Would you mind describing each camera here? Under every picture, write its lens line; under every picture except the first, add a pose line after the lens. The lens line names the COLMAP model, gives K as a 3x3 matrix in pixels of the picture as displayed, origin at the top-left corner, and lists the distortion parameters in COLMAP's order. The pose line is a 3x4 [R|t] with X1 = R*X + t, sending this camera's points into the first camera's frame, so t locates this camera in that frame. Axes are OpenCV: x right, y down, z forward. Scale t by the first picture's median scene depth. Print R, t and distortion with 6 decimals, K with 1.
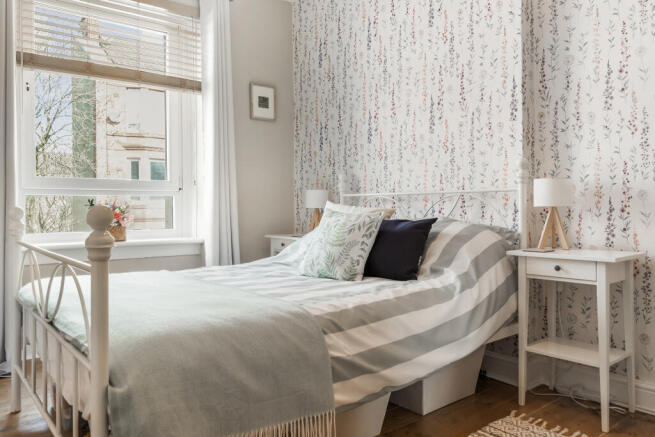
lens RADIAL K [[481.5, 0, 327.5], [0, 481.5, 191.8], [0, 0, 1]] dist [0.035667, -0.004594]
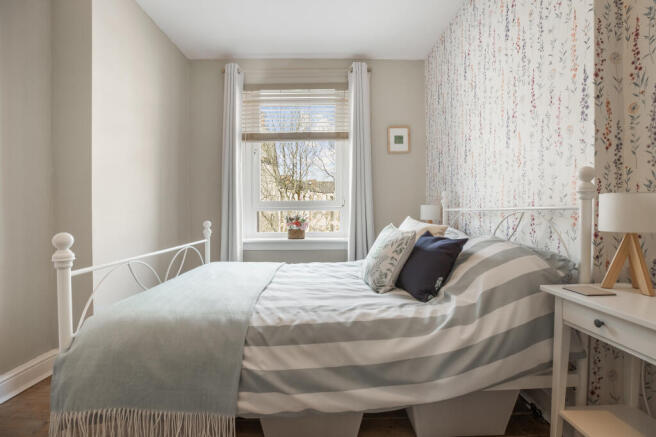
lens RADIAL K [[298.5, 0, 329.2], [0, 298.5, 209.3], [0, 0, 1]] dist [-0.018031, 0.007289]
pose [[0.793610, -0.006608, -0.608391, 0.373024], [0.022850, 0.999559, 0.018951, -0.021090], [0.607998, -0.028941, 0.793411, 0.375738]]
